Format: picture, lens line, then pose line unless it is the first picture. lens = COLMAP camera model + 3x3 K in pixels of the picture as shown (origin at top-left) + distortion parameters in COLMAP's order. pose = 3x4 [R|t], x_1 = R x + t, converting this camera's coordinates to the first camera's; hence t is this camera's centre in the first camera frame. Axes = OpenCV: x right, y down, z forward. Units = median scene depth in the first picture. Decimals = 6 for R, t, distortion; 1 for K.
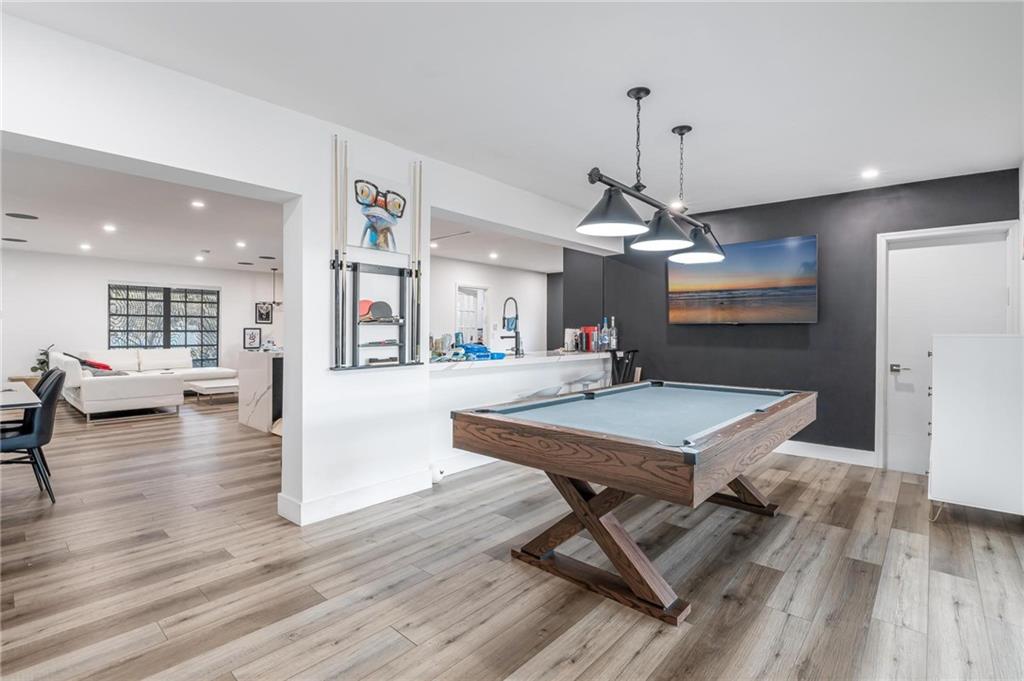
lens RADIAL K [[465.4, 0, 506.6], [0, 465.4, 344.0], [0, 0, 1]] dist [0.003628, 0.000149]
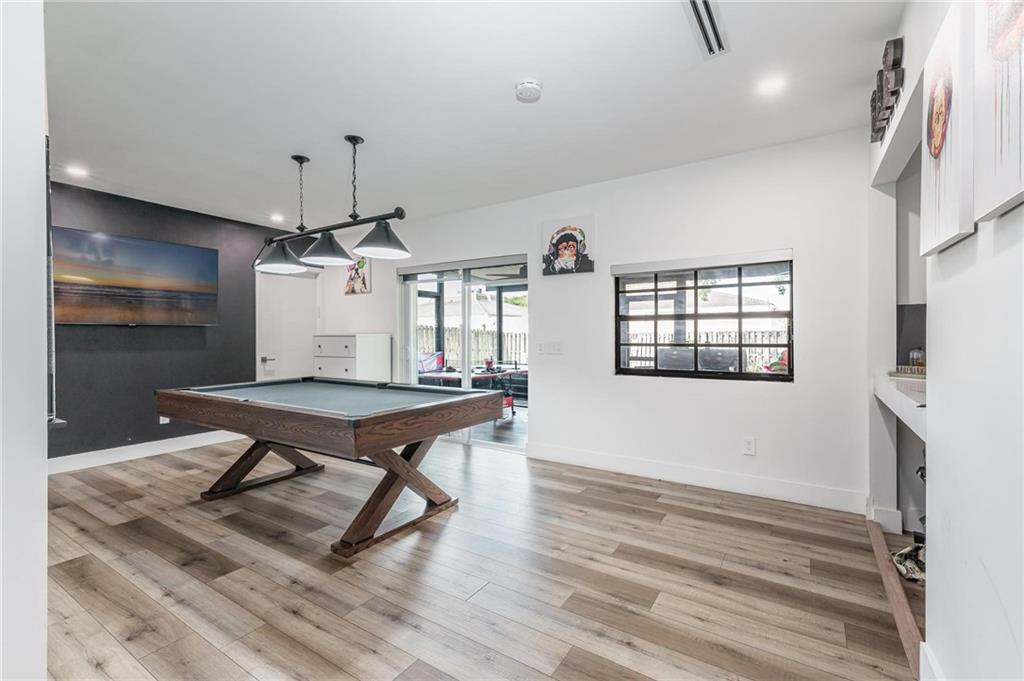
lens RADIAL K [[465.4, 0, 507.8], [0, 465.4, 335.4], [0, 0, 1]] dist [0.003628, 0.000149]
pose [[-0.146071, -0.009015, 0.989233, -0.842090], [0.030445, 0.999444, 0.013604, -0.020883], [-0.988806, 0.032104, -0.145715, 0.648418]]
